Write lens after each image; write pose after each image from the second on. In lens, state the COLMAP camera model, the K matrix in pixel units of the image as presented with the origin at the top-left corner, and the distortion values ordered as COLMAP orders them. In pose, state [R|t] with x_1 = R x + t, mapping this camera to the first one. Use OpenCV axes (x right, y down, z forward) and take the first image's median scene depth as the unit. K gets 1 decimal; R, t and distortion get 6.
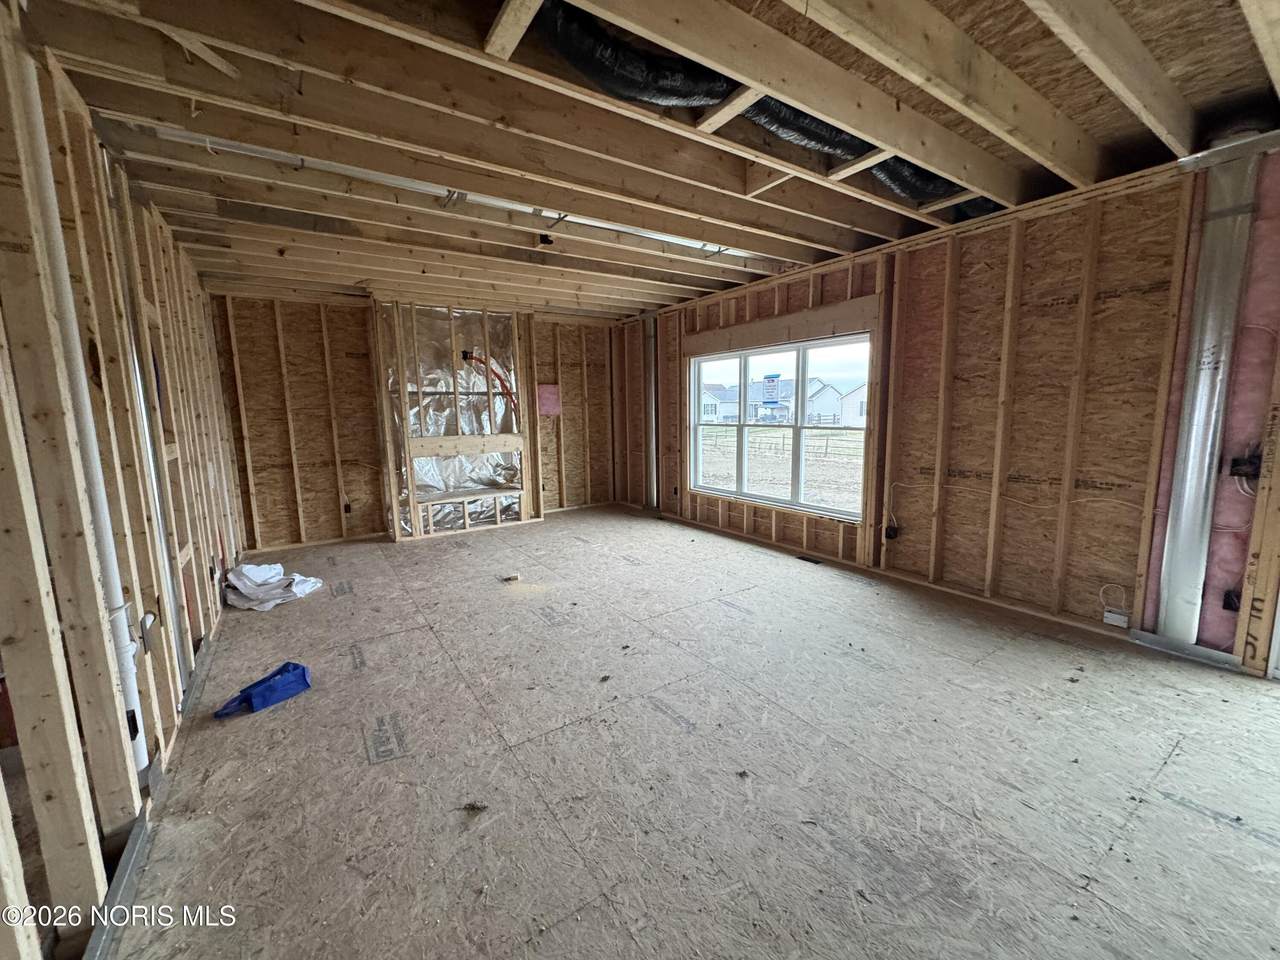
lens RADIAL K [[509.3, 0, 637.3], [0, 509.3, 477.9], [0, 0, 1]] dist [-0.001833, 0.000080]
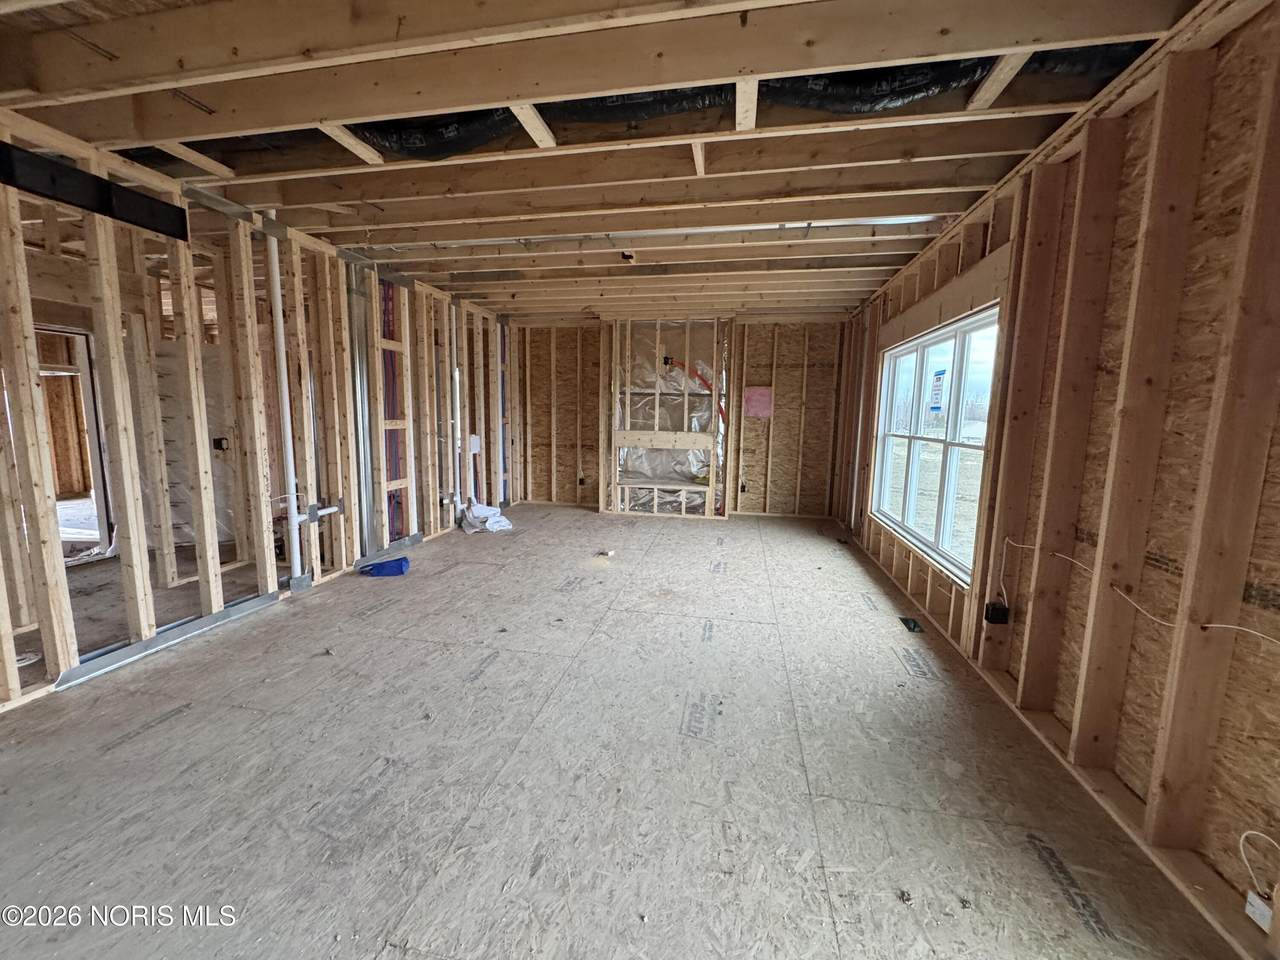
lens RADIAL K [[509.3, 0, 637.3], [0, 509.3, 477.9], [0, 0, 1]] dist [-0.001833, 0.000080]
pose [[0.705543, 0.119553, -0.698510, 0.599457], [-0.125527, 0.991164, 0.042852, -0.031486], [0.697462, 0.057448, 0.714316, 0.219126]]
